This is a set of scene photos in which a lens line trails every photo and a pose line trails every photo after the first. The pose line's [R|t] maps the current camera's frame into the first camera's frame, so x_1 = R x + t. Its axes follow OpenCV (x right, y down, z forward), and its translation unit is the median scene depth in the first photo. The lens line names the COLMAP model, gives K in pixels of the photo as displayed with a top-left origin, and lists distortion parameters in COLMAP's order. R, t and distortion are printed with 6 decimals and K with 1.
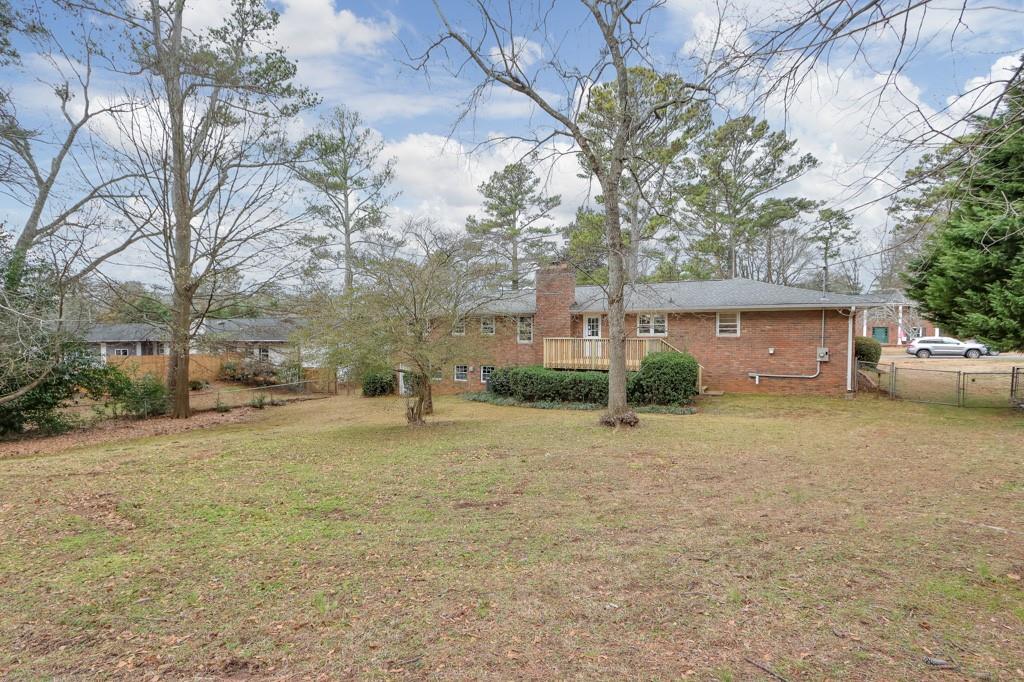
lens RADIAL K [[477.0, 0, 509.0], [0, 477.0, 342.2], [0, 0, 1]] dist [0.001604, 0.001400]
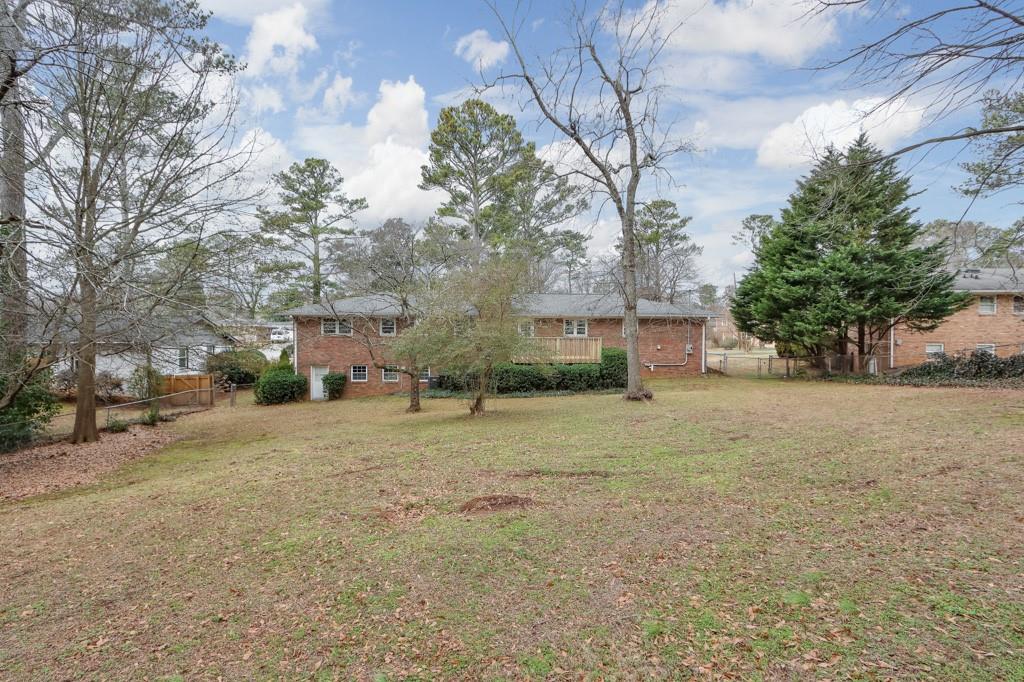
lens RADIAL K [[477.0, 0, 501.4], [0, 477.0, 339.9], [0, 0, 1]] dist [0.001604, 0.001400]
pose [[0.865659, 0.002444, 0.500628, -0.188075], [0.006661, 0.999843, -0.016397, 0.005713], [-0.500590, 0.017529, 0.865507, 0.005662]]
